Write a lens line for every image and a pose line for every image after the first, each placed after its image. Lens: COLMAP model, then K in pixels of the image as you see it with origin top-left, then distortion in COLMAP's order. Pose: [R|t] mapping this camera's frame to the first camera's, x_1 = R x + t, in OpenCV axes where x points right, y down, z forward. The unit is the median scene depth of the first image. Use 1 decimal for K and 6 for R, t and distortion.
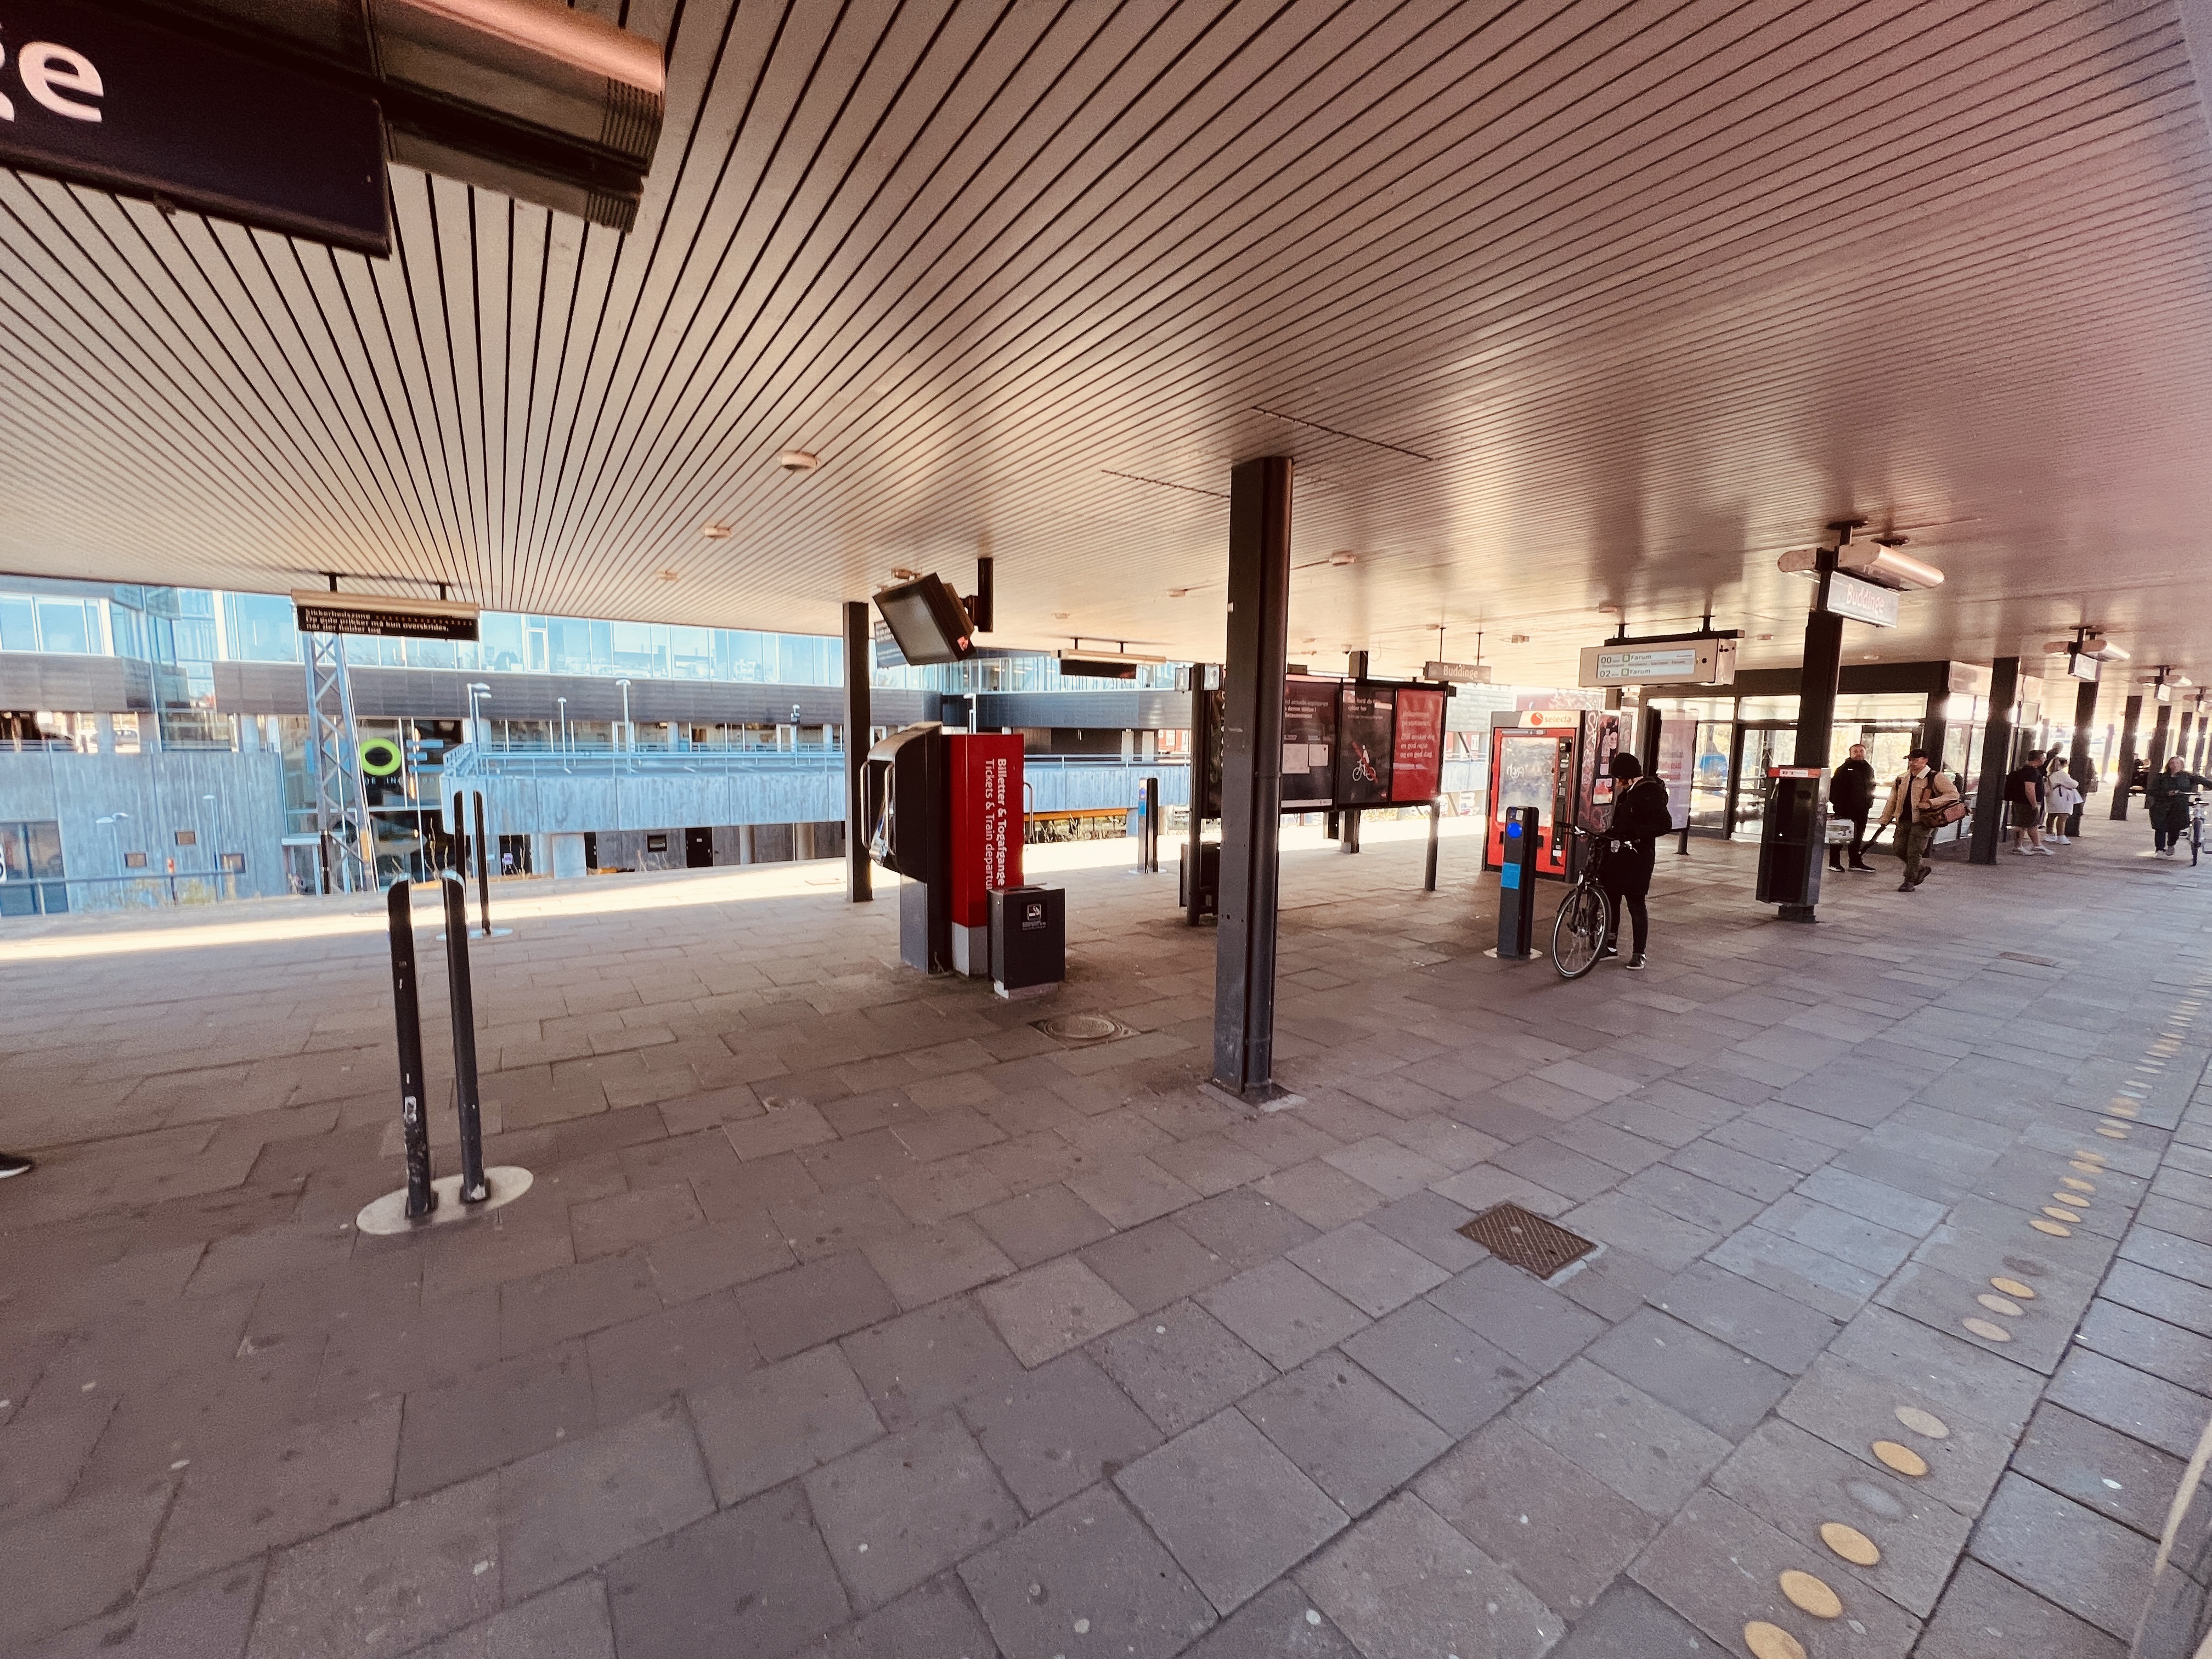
lens RADIAL K [[882.3, 0, 1106.0], [0, 882.3, 829.5], [0, 0, 1]] dist [0.000676, -0.000159]
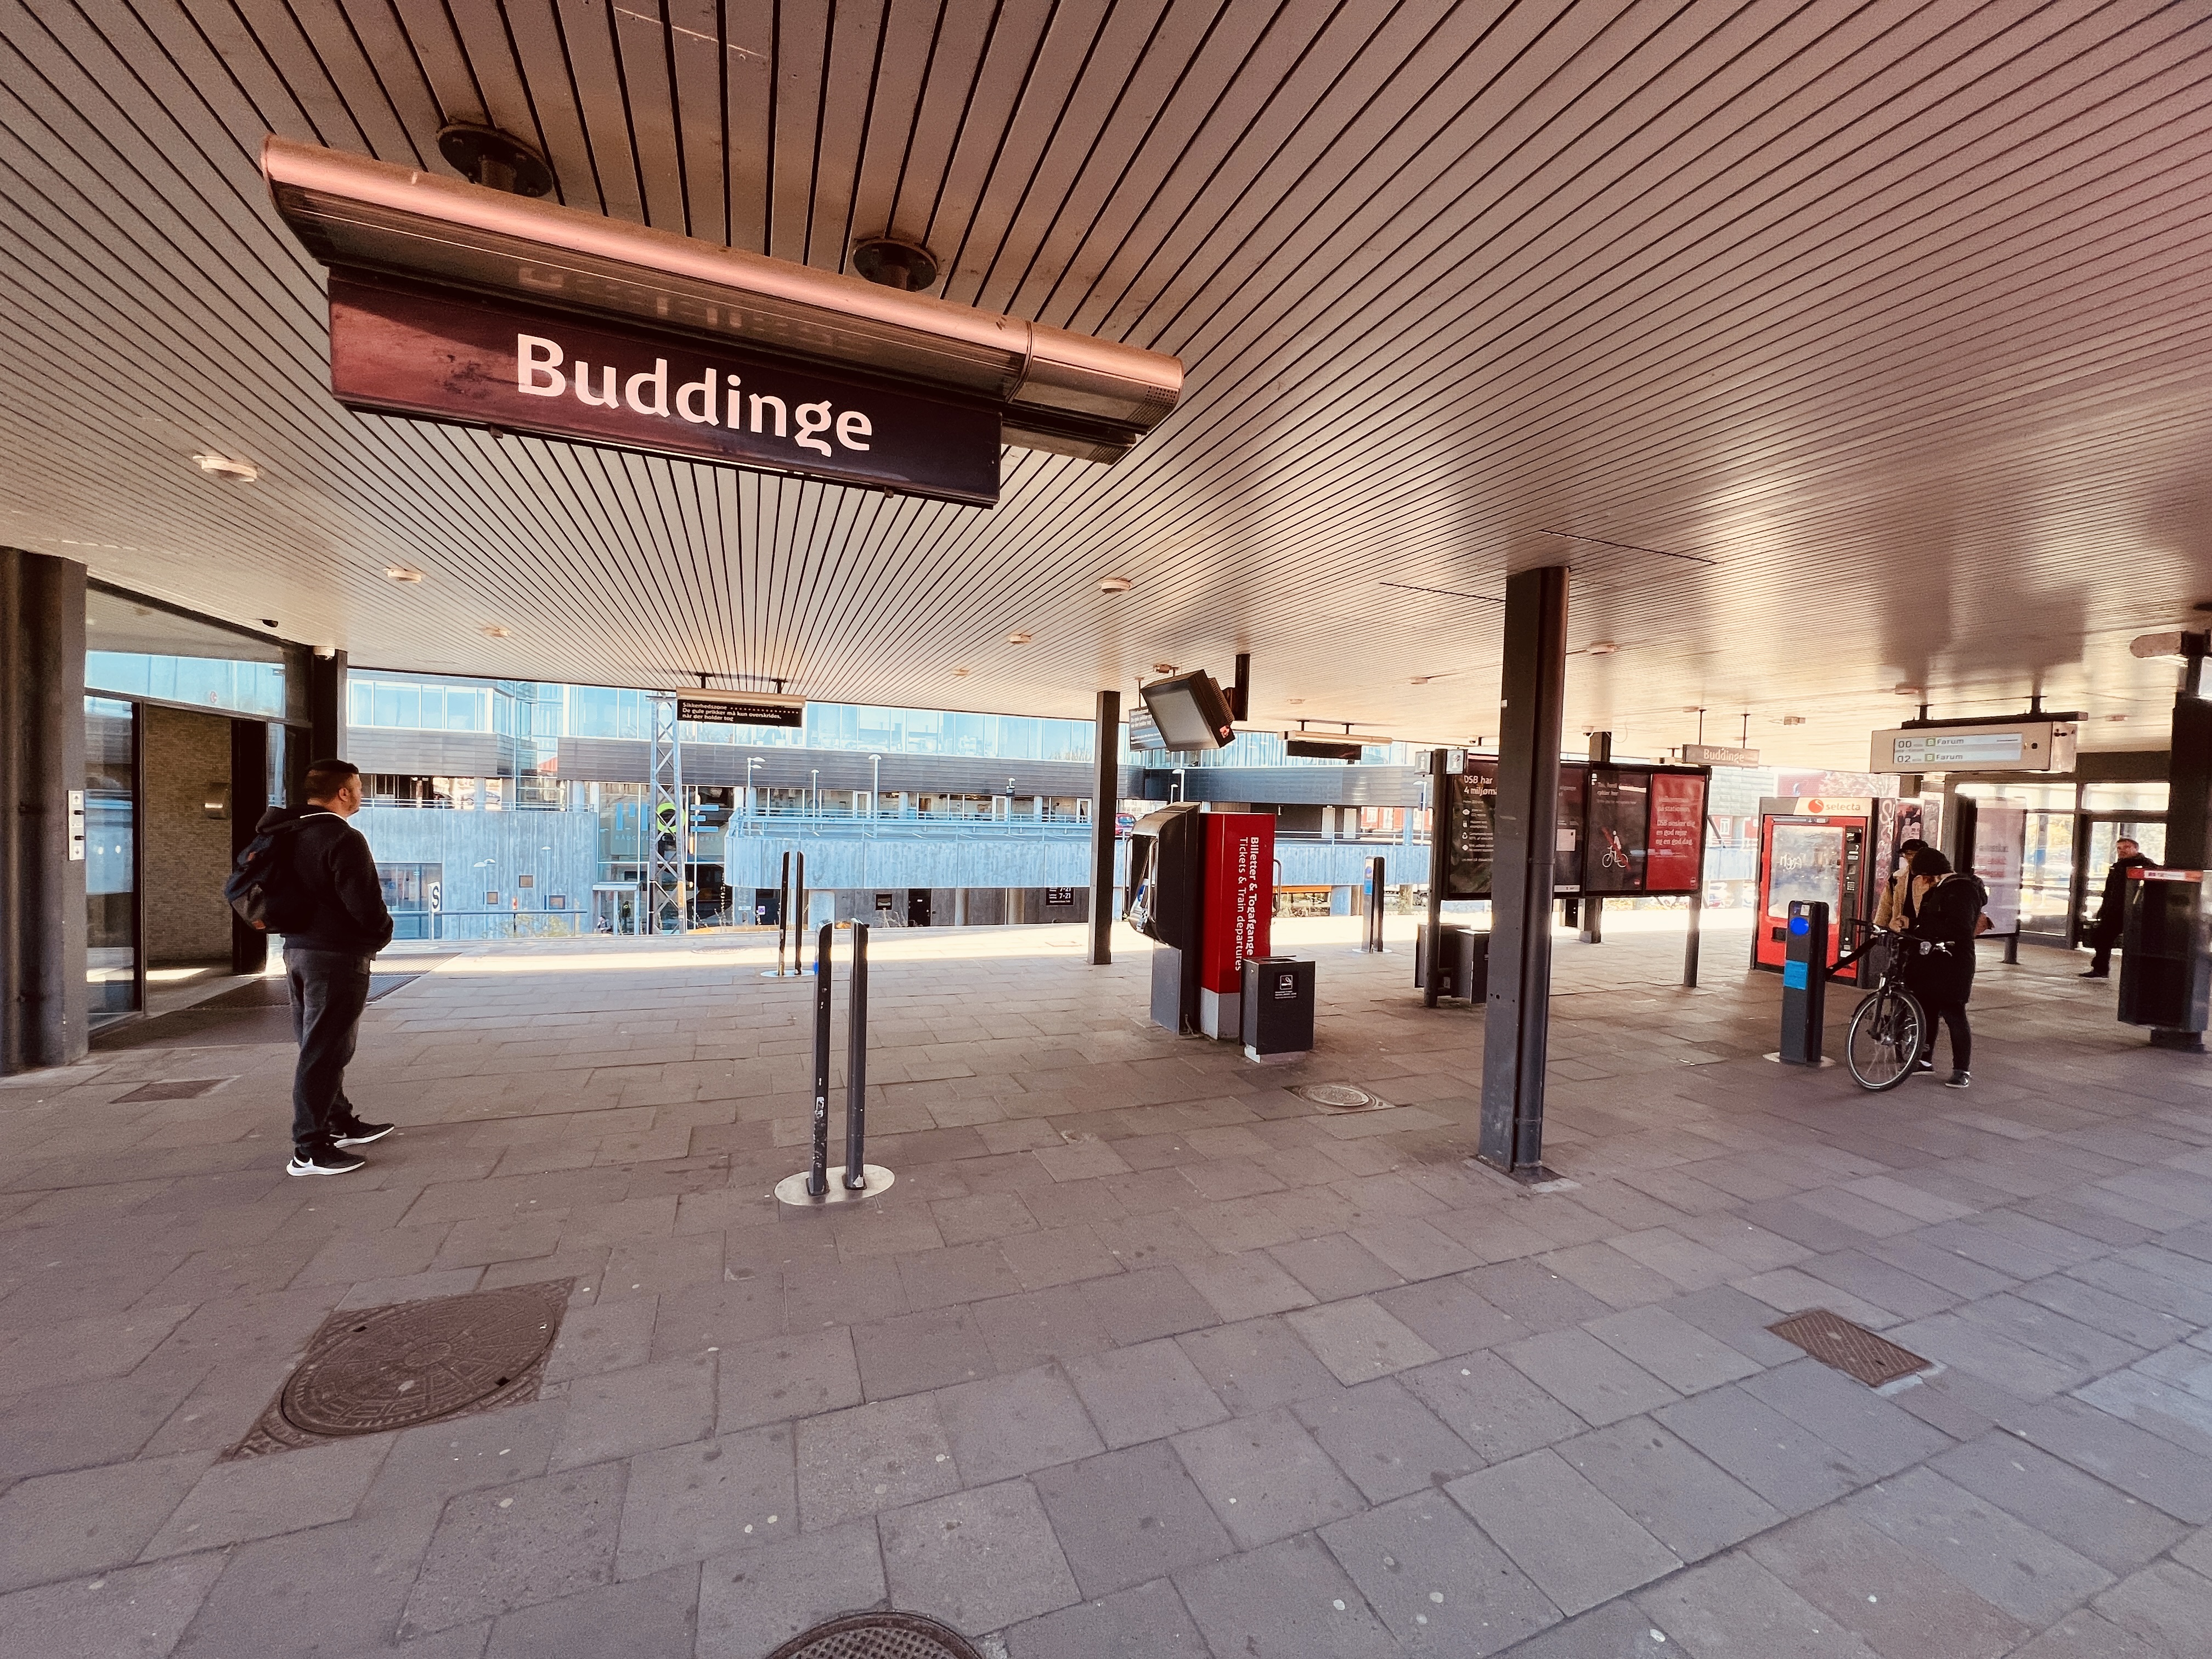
lens RADIAL K [[882.3, 0, 1106.0], [0, 882.3, 829.5], [0, 0, 1]] dist [0.000676, -0.000159]
pose [[0.976505, 0.023601, -0.214196, -0.068248], [-0.041244, 0.996078, -0.078273, 0.002664], [0.211509, 0.085269, 0.973649, -0.091385]]
